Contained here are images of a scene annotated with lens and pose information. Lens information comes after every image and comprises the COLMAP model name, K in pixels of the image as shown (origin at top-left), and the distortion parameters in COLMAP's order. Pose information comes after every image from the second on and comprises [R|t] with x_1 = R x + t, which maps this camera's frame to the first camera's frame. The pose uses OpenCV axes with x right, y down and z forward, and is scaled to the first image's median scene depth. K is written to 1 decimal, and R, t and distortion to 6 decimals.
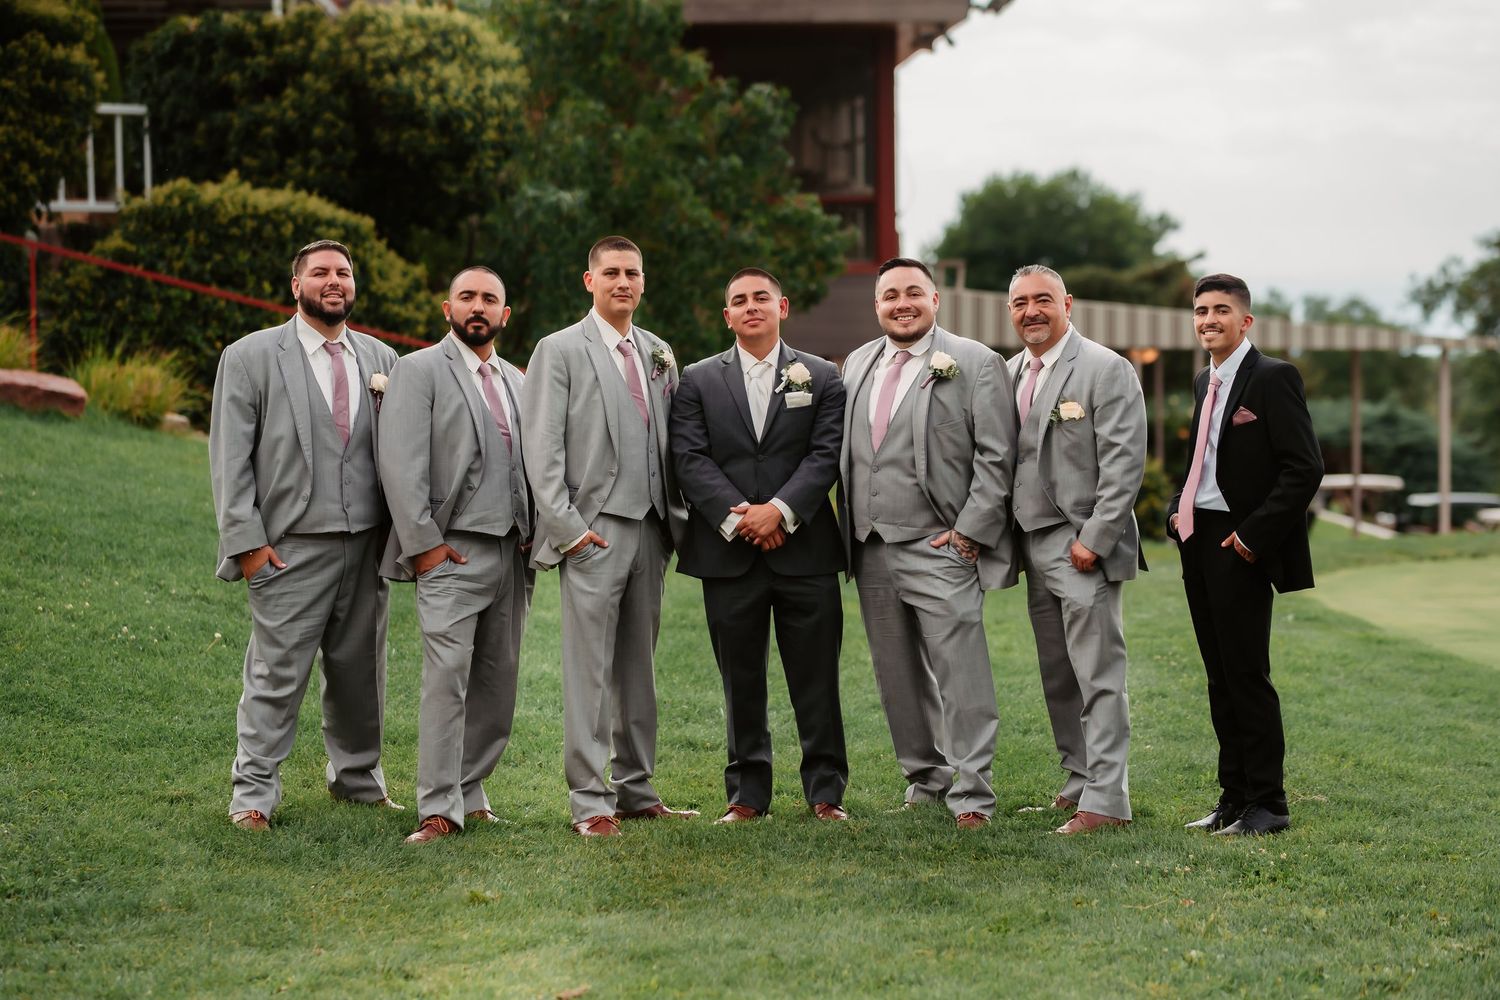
lens RADIAL K [[3678.5, 0, 751.8], [0, 3678.5, 499.6], [0, 0, 1]] dist [-0.005265, -0.443051]
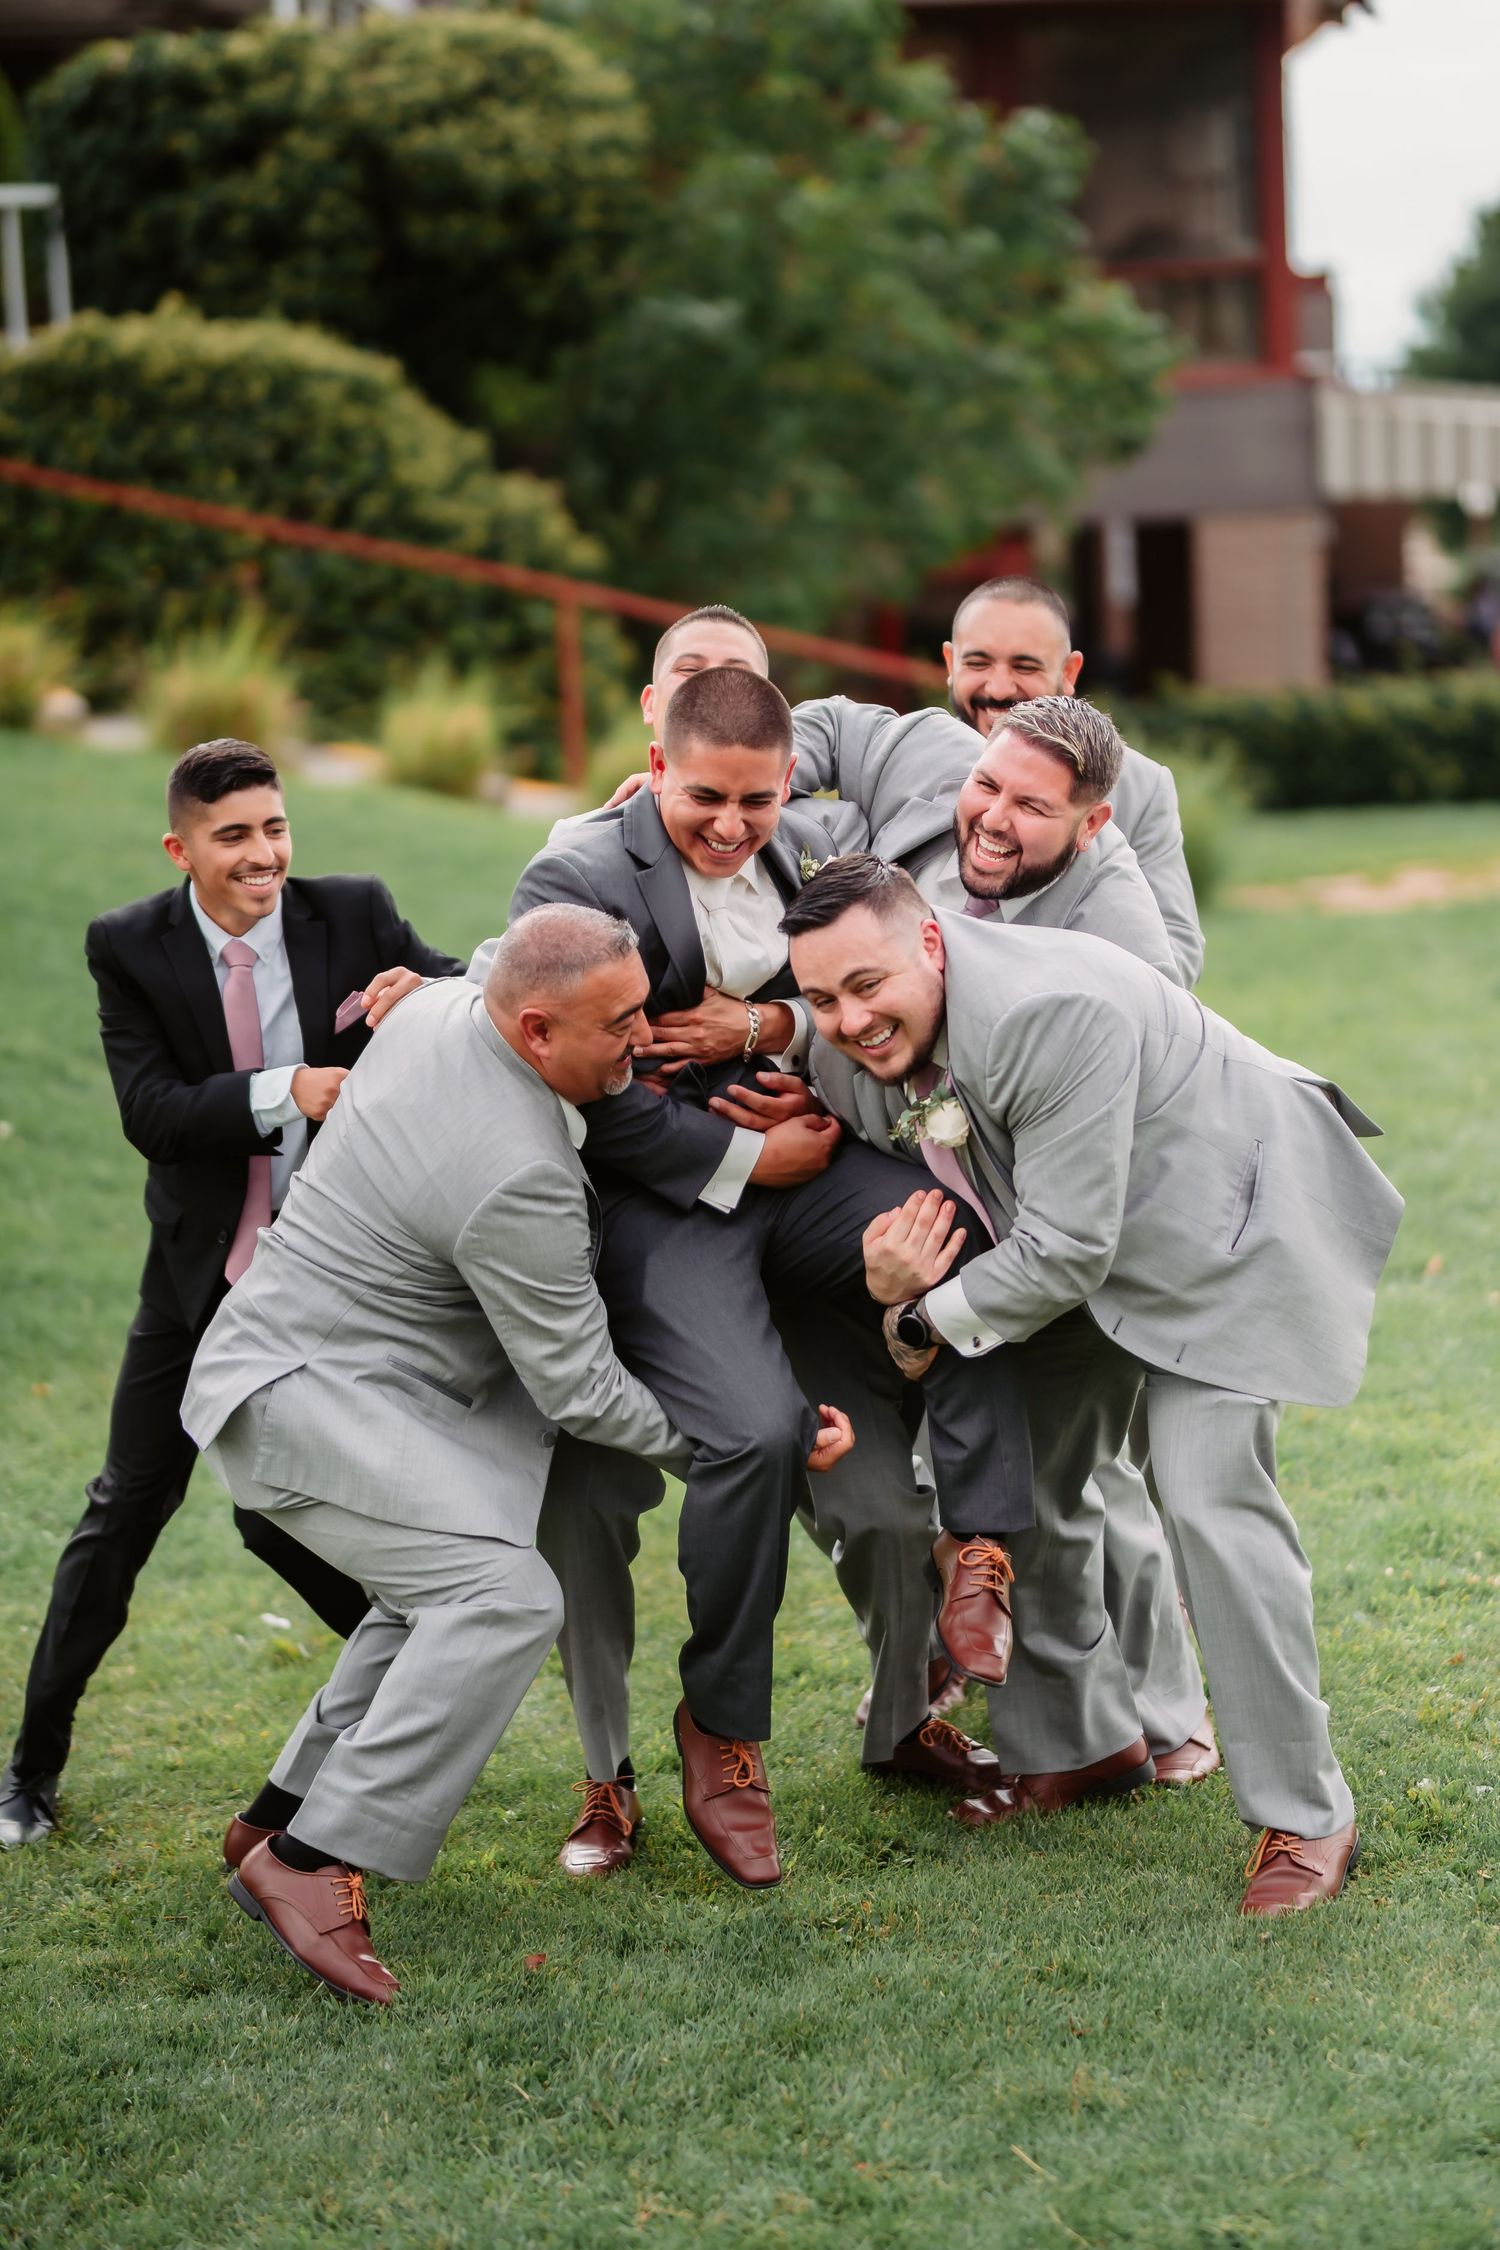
lens RADIAL K [[5517.7, 0, 777.7], [0, 5517.7, 1126.7], [0, 0, 1]] dist [-0.005265, -0.443051]
pose [[0.996698, -0.022228, -0.078092, 0.032363], [0.028617, 0.996248, 0.081674, -0.020233], [0.075984, -0.083639, 0.993595, 0.047504]]
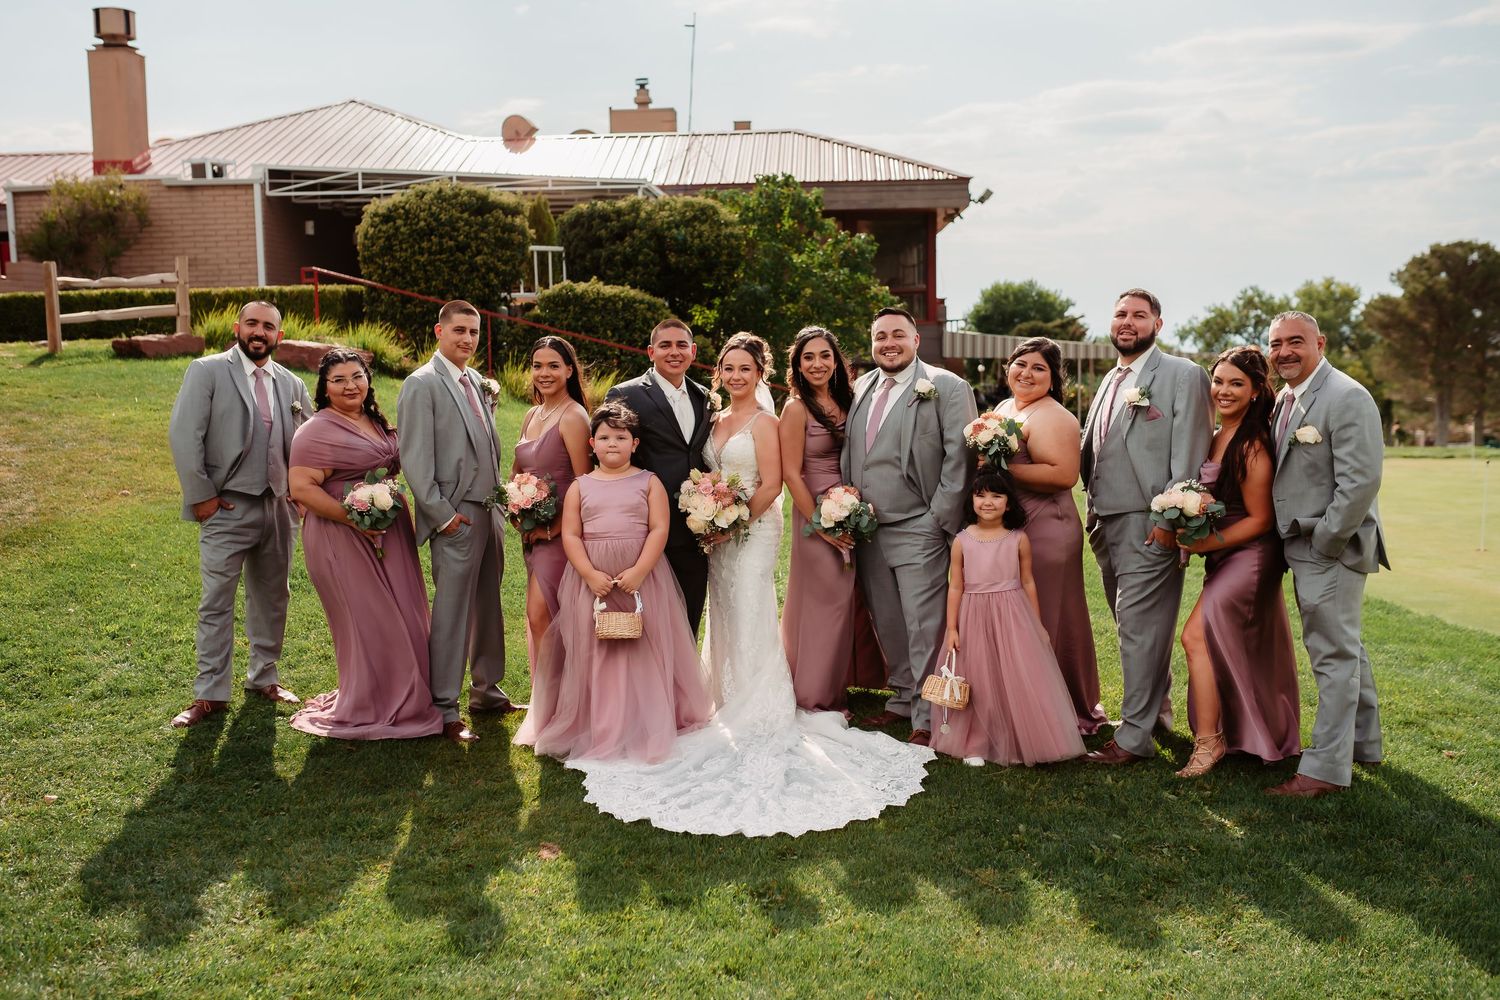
lens RADIAL K [[1479.9, 0, 748.5], [0, 1479.9, 498.7], [0, 0, 1]] dist [-0.062824, -0.000339]
pose [[0.994717, 0.003925, -0.102580, 0.028084], [0.001670, 0.998518, 0.054392, -0.009544], [0.102642, -0.054276, 0.993237, 0.170702]]
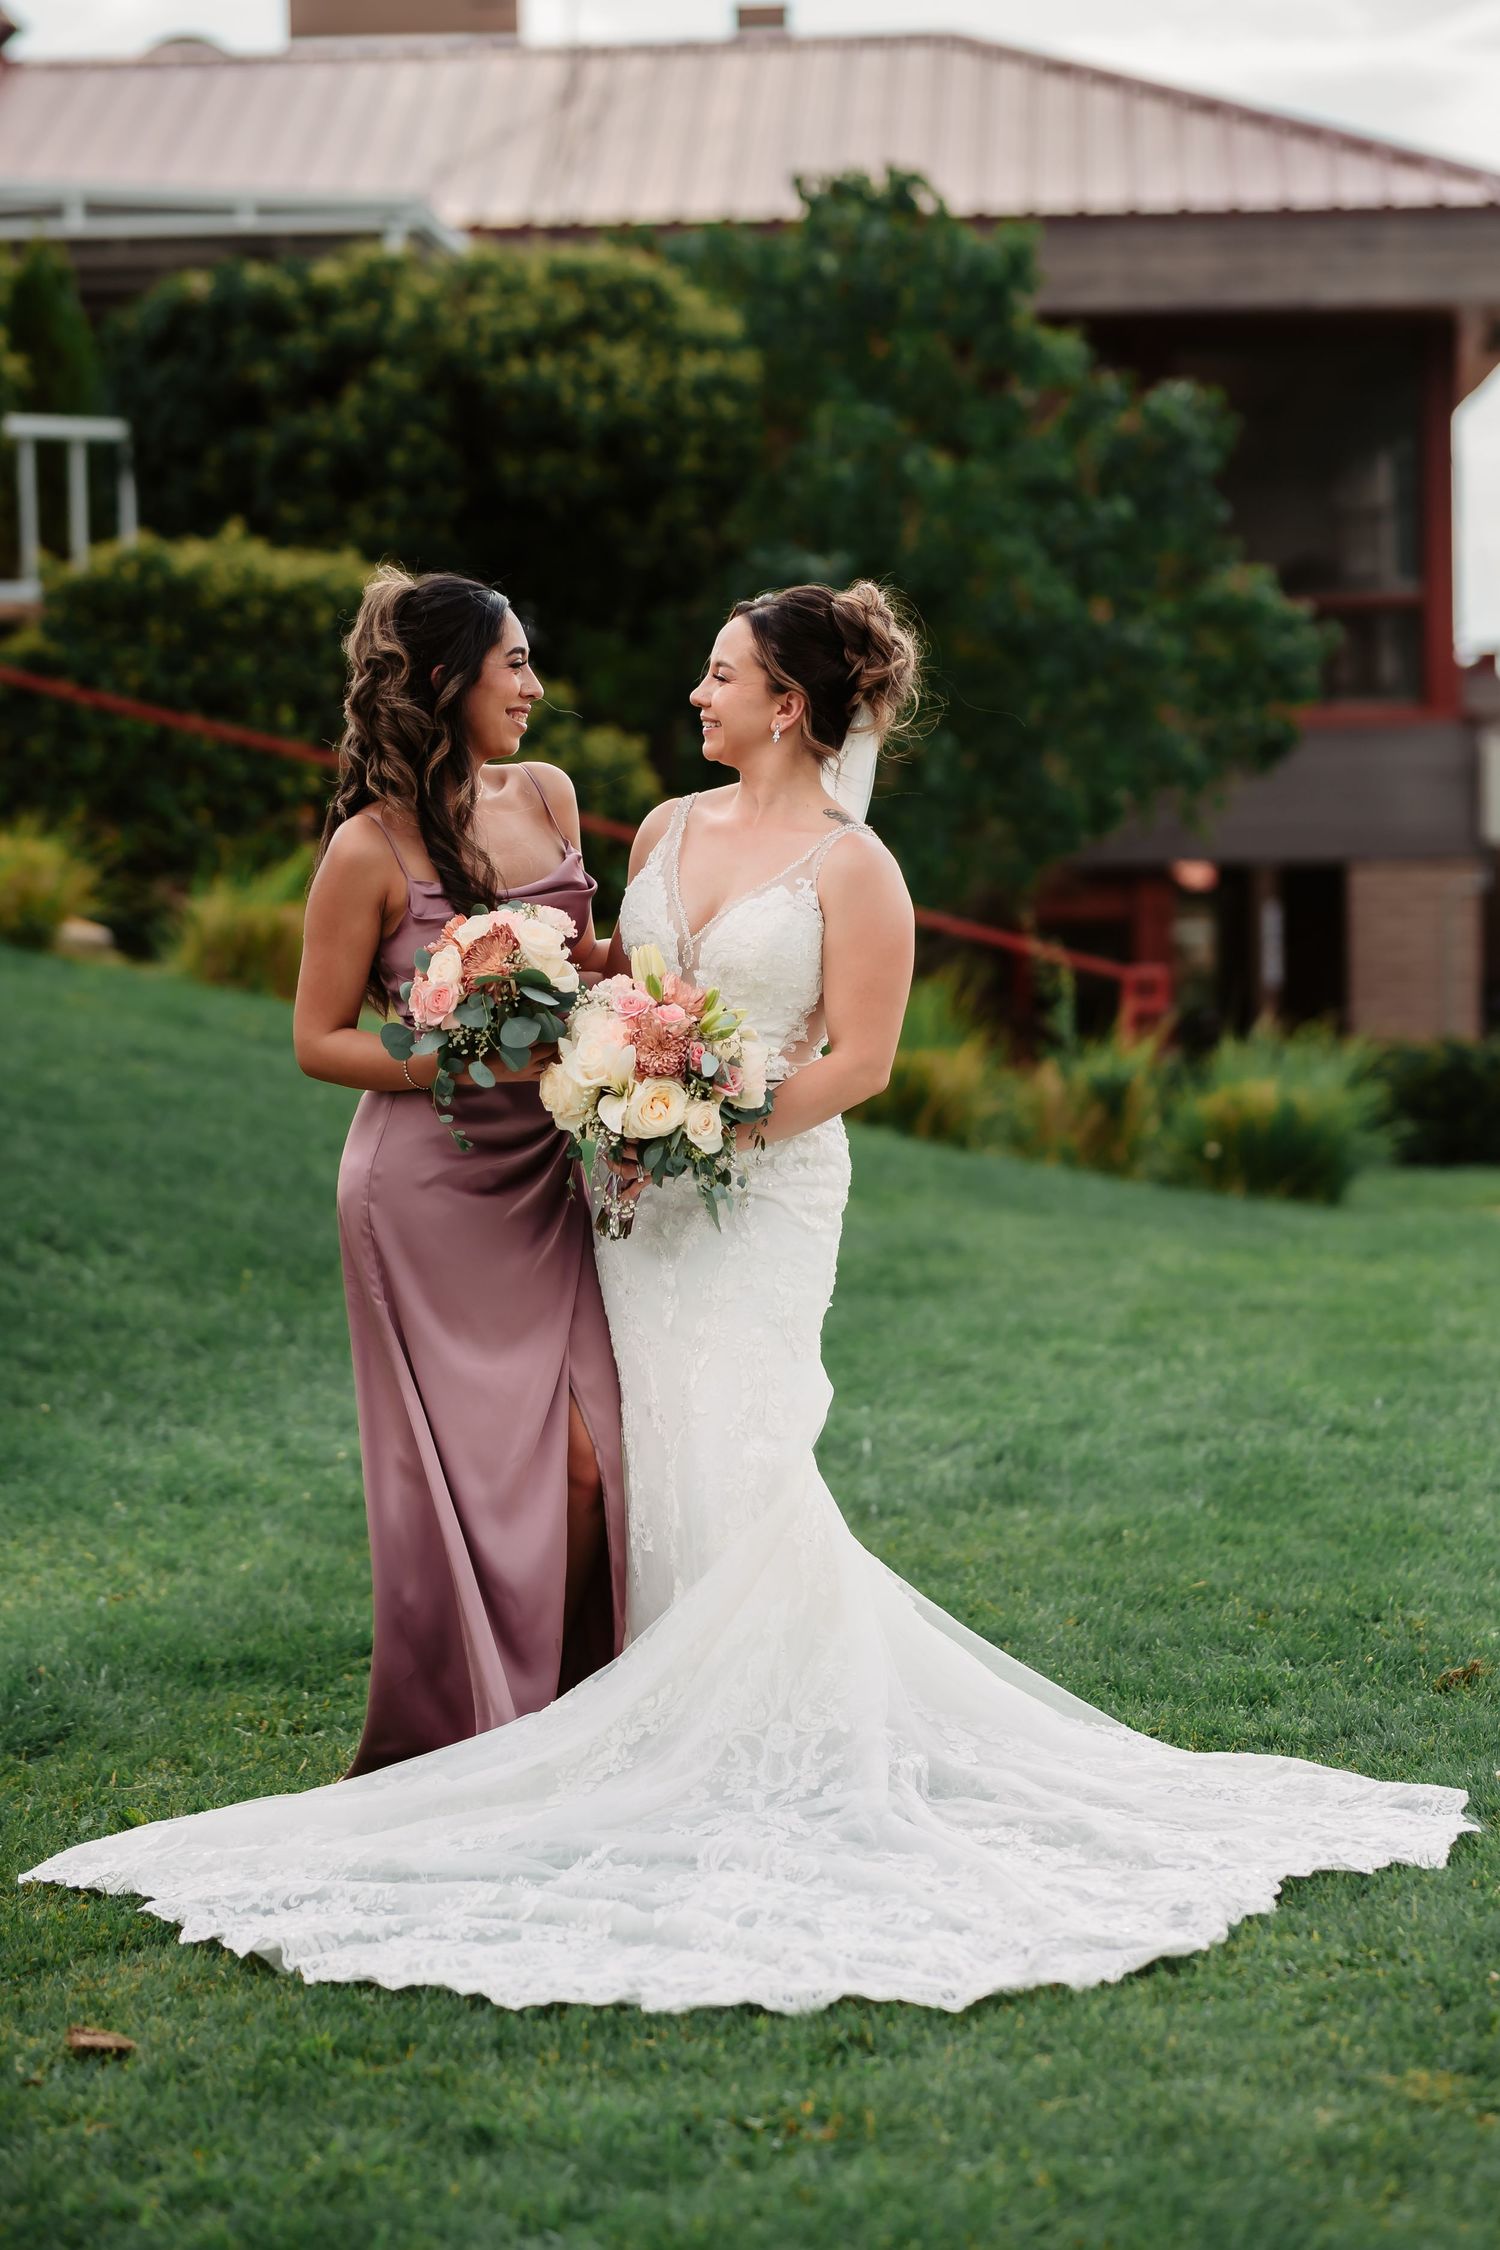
lens RADIAL K [[5585.2, 0, 747.1], [0, 5585.2, 1125.4], [0, 0, 1]] dist [-0.006515, -0.943694]
pose [[0.994012, 0.000599, -0.109266, 0.035559], [-0.000539, 1.000000, 0.000583, 0.006325], [0.109266, -0.000521, 0.994012, 0.113881]]
